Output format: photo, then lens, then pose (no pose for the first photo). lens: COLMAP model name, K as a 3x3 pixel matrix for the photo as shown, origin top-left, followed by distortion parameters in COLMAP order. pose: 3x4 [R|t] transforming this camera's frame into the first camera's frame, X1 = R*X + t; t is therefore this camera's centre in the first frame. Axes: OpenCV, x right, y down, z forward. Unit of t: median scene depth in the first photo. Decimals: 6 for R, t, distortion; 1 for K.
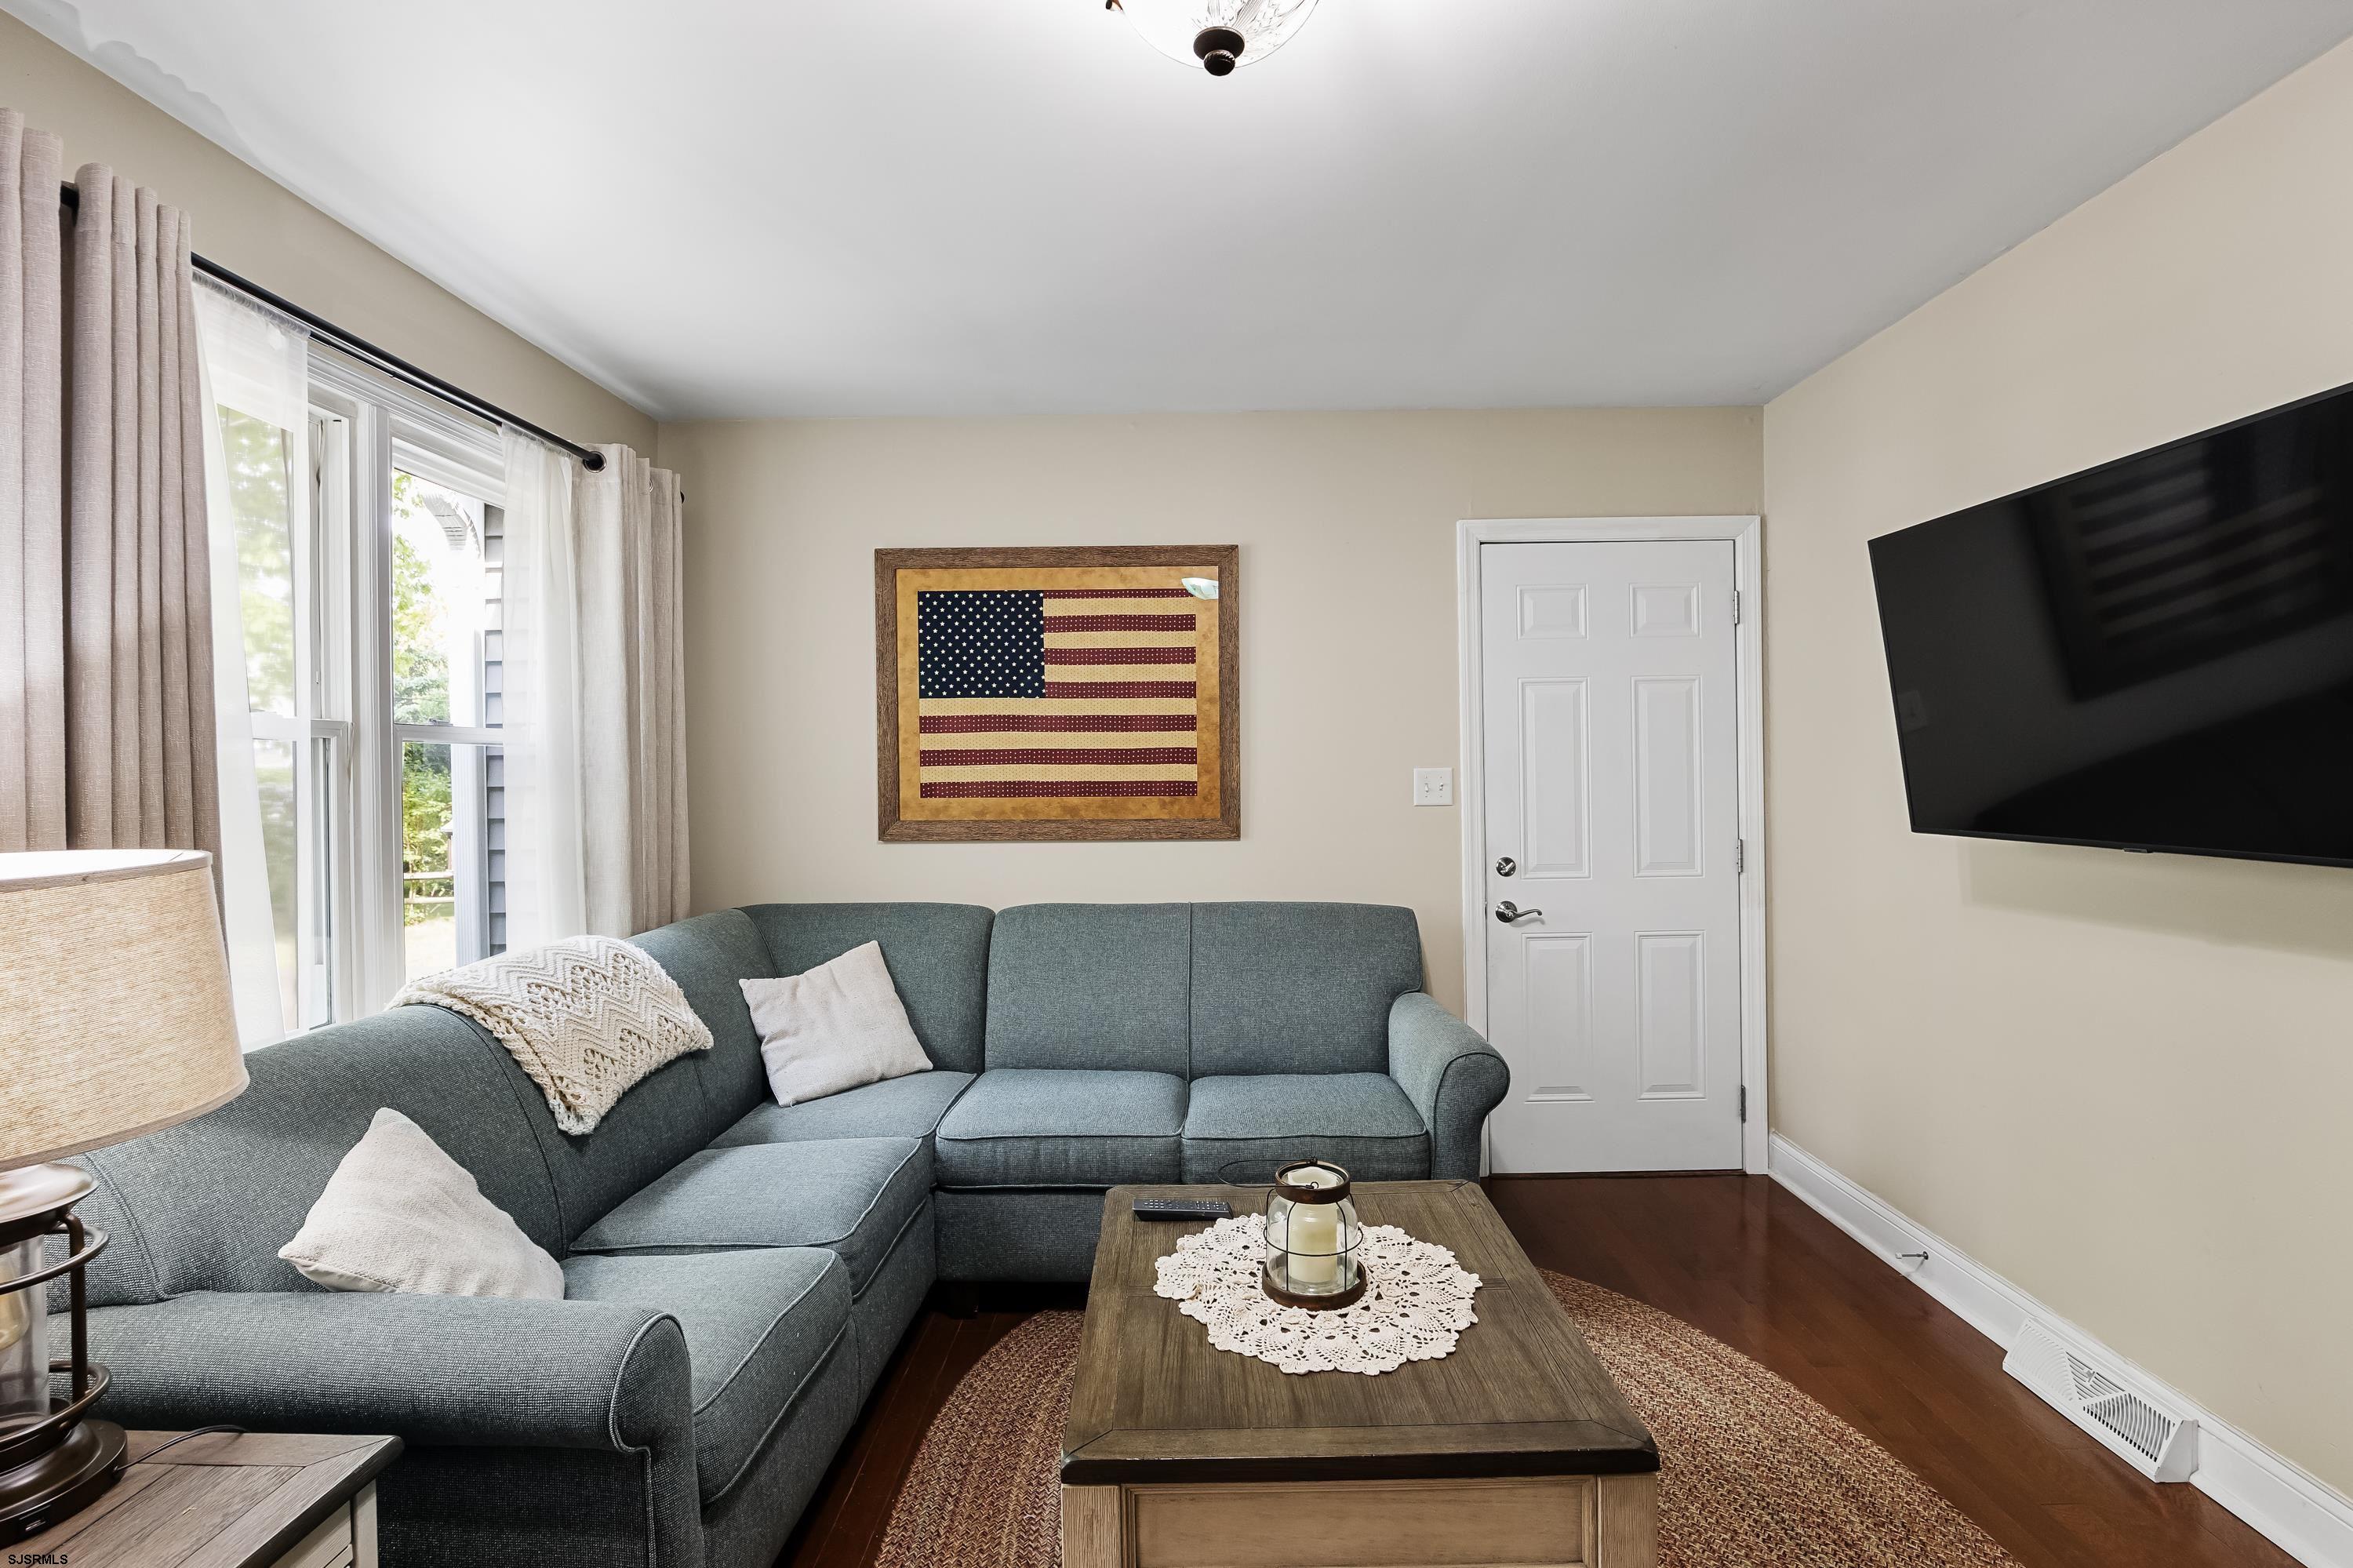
lens RADIAL K [[1118.2, 0, 1166.6], [0, 1118.2, 774.6], [0, 0, 1]] dist [-0.011127, 0.000046]
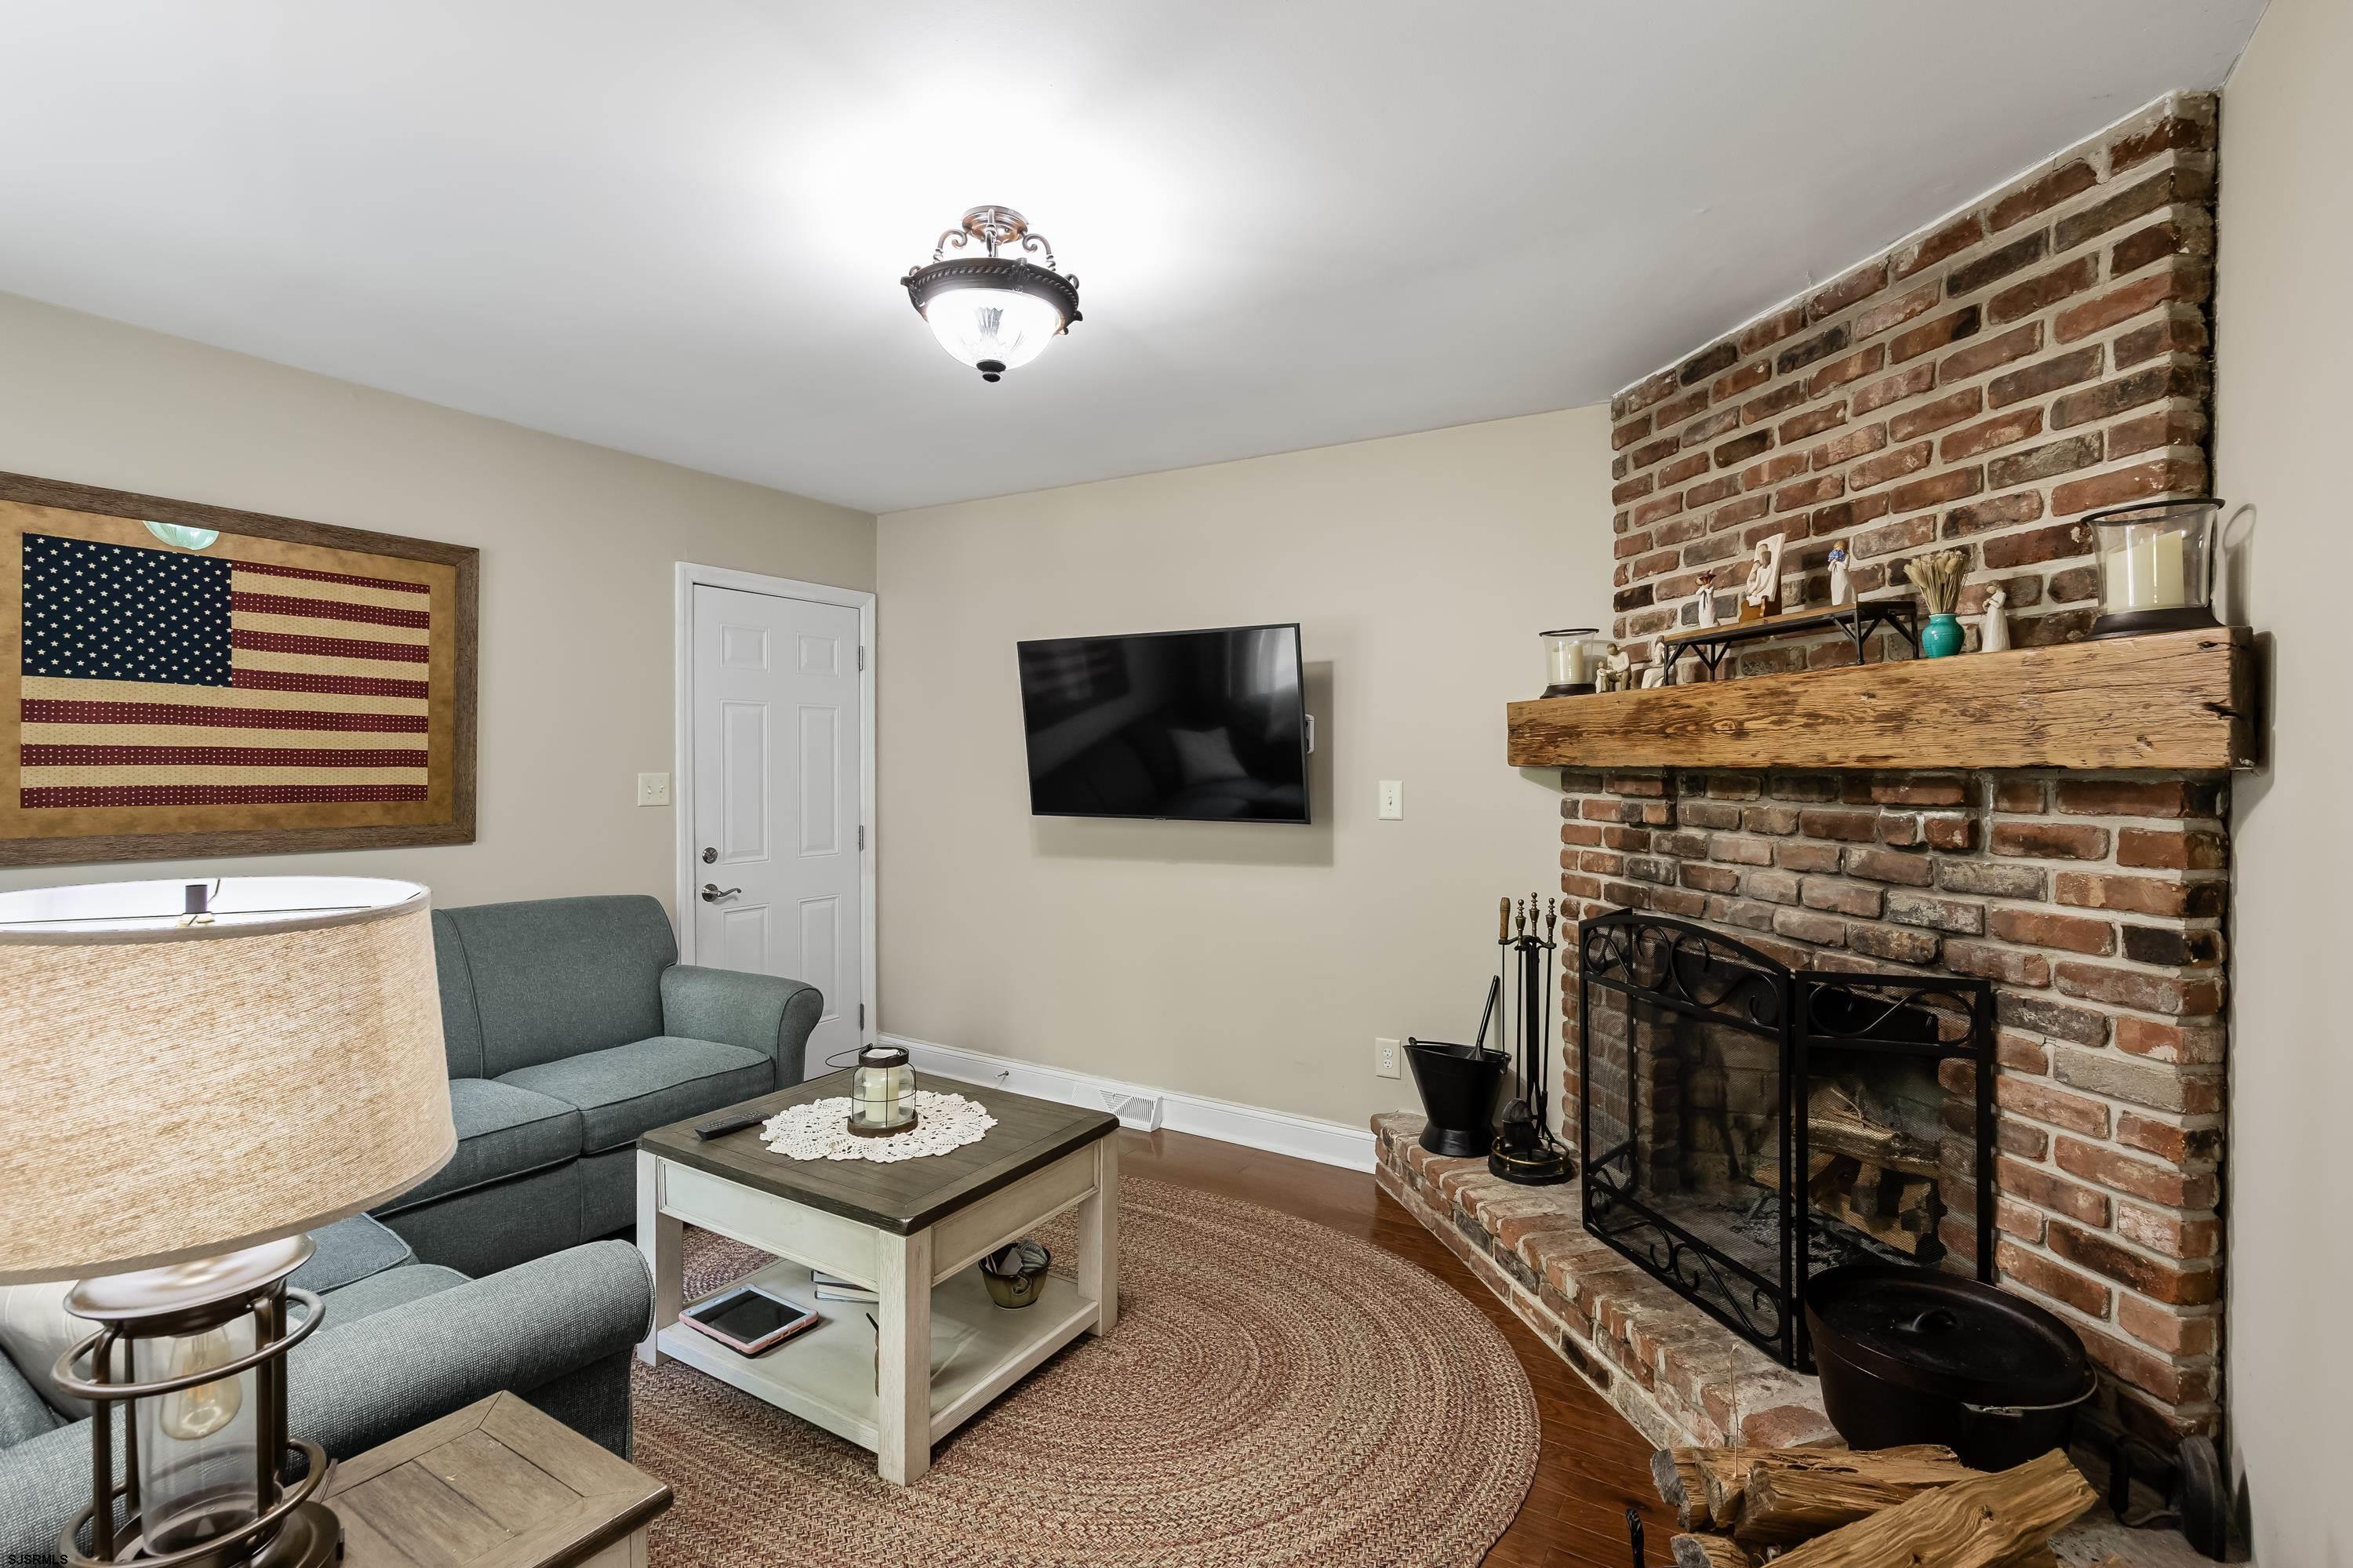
lens RADIAL K [[1102.6, 0, 1195.3], [0, 1102.6, 768.6], [0, 0, 1]] dist [-0.002924, 0.000570]
pose [[0.506729, 0.009919, 0.862049, -0.457133], [-0.007000, 0.999948, -0.007391, -0.005896], [-0.862077, -0.002289, 0.506772, -0.052177]]
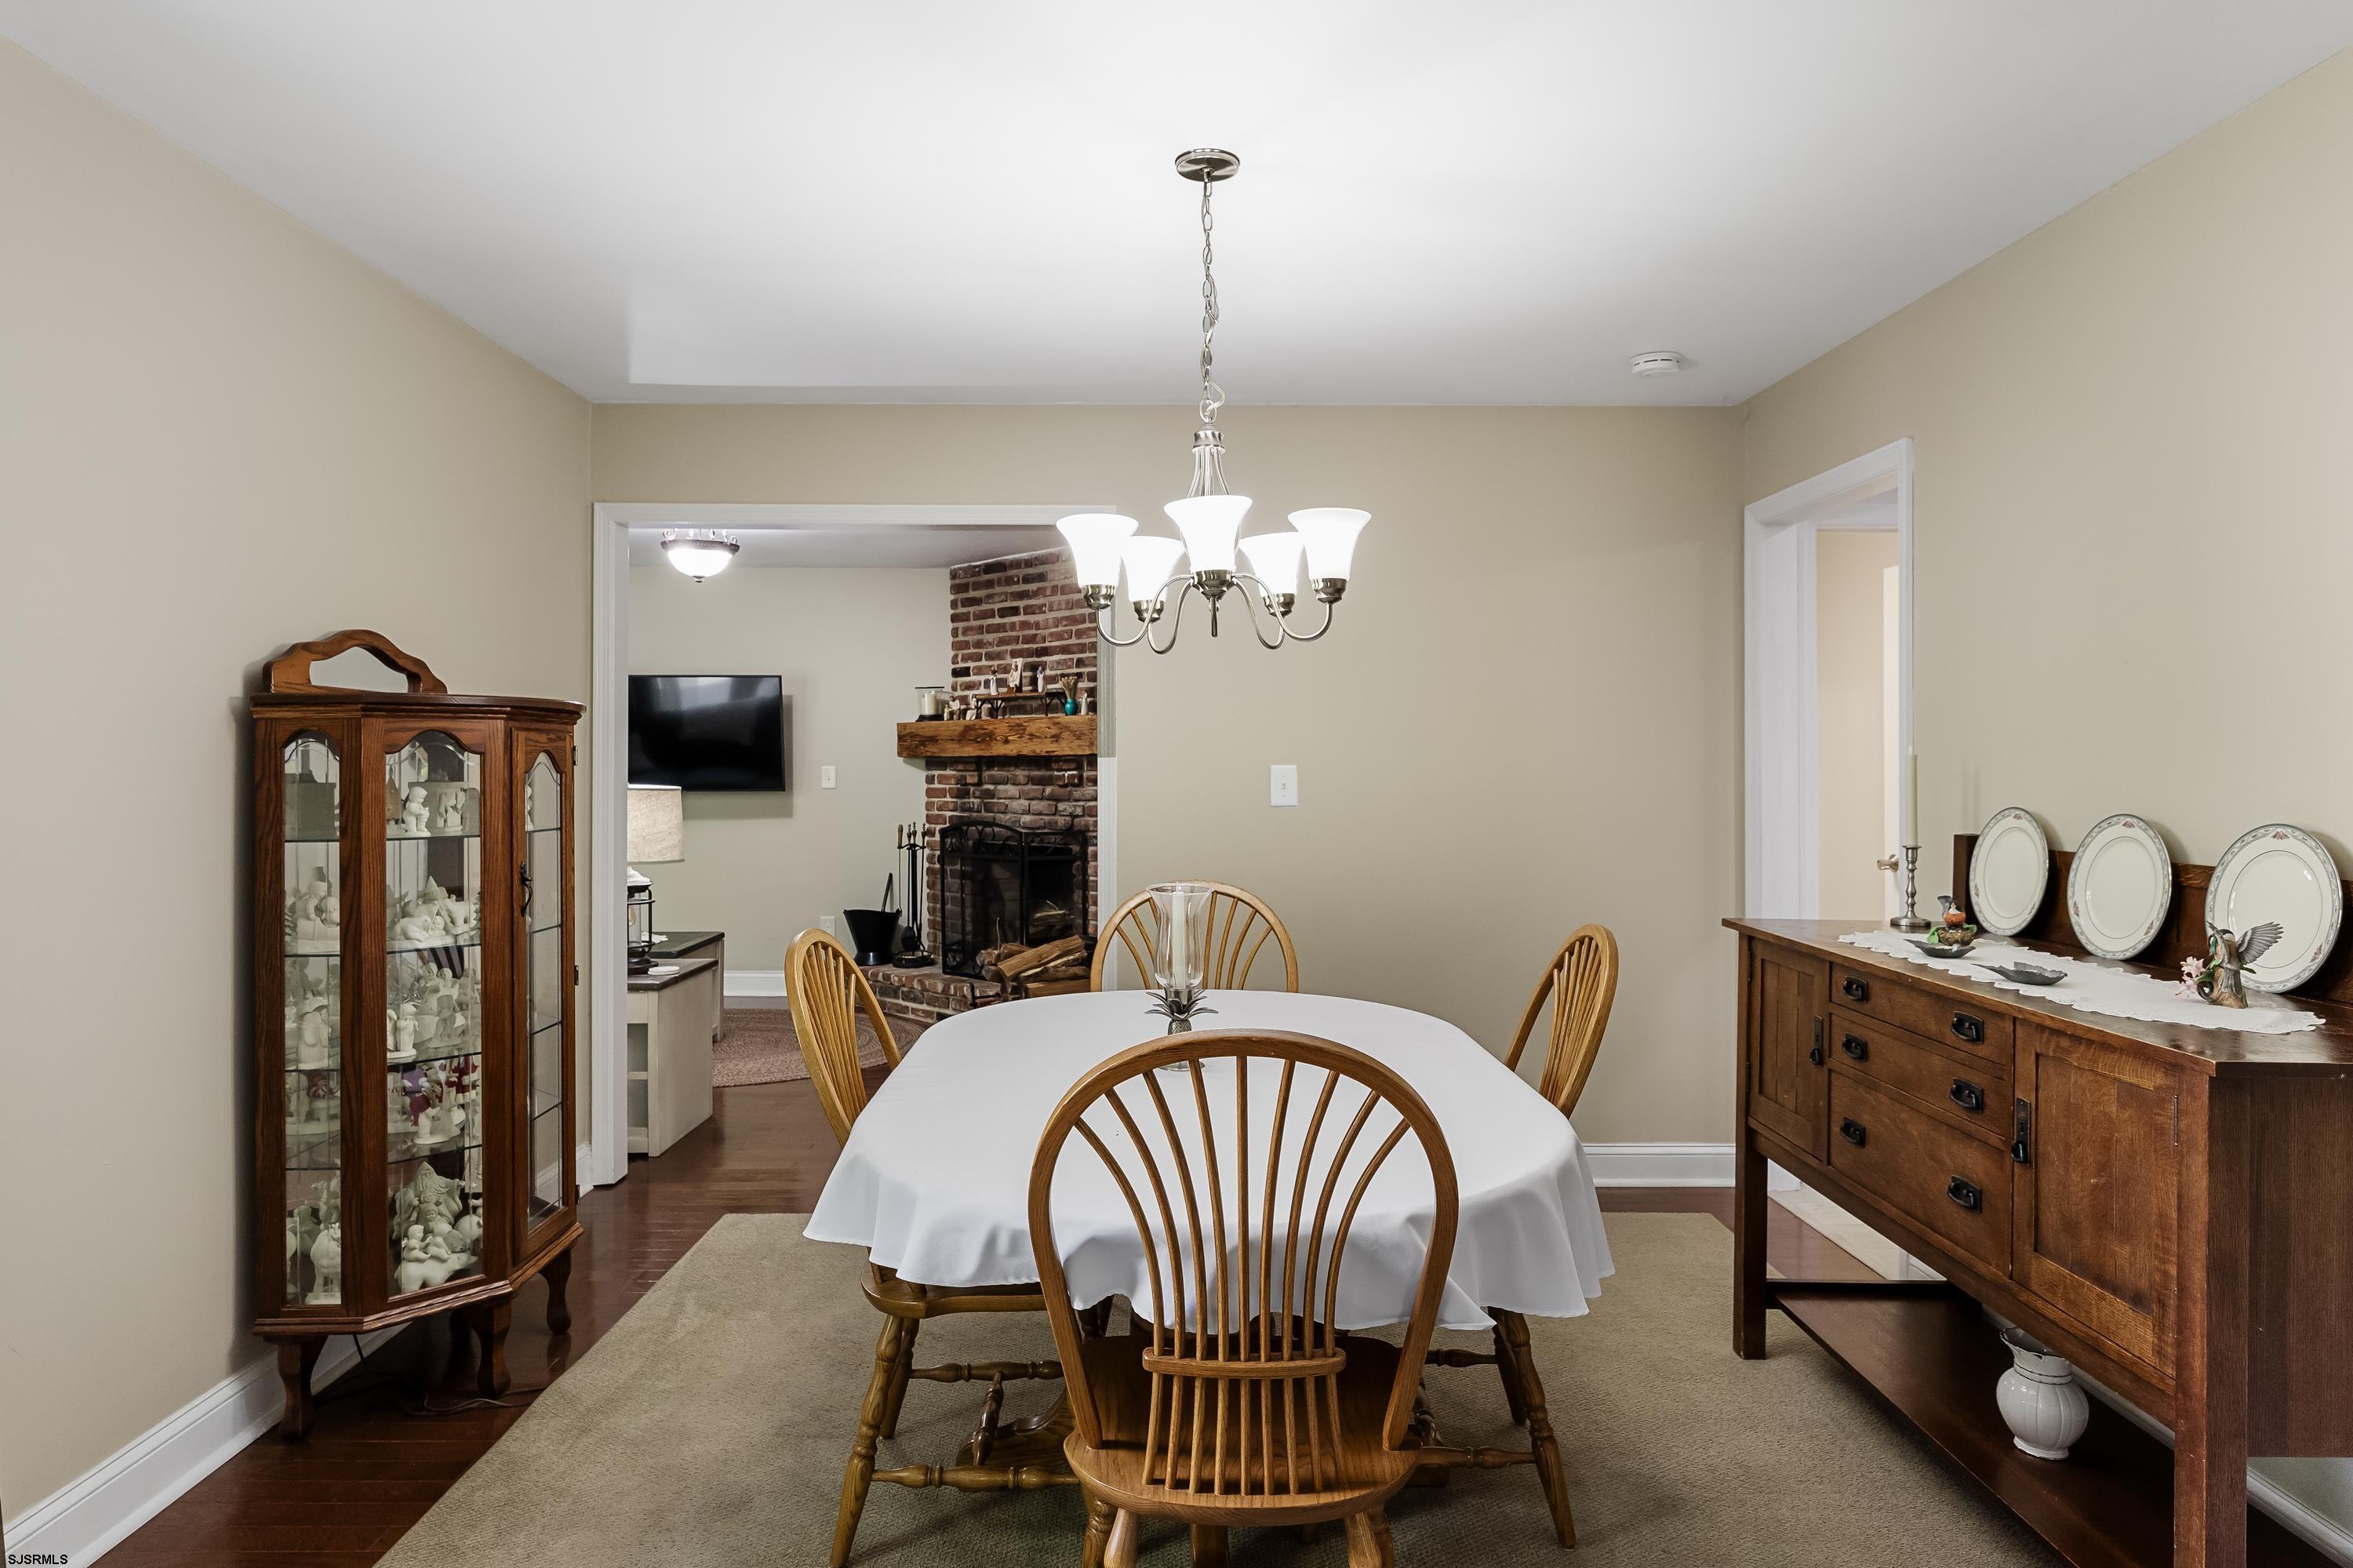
lens RADIAL K [[1424.7, 0, 1168.2], [0, 1424.7, 759.8], [0, 0, 1]] dist [0.004383, 0.003403]
pose [[-0.007855, 0.016668, 0.999830, -1.940996], [0.005253, 0.999848, -0.016627, 0.031560], [-0.999955, 0.005122, -0.007942, -0.237017]]
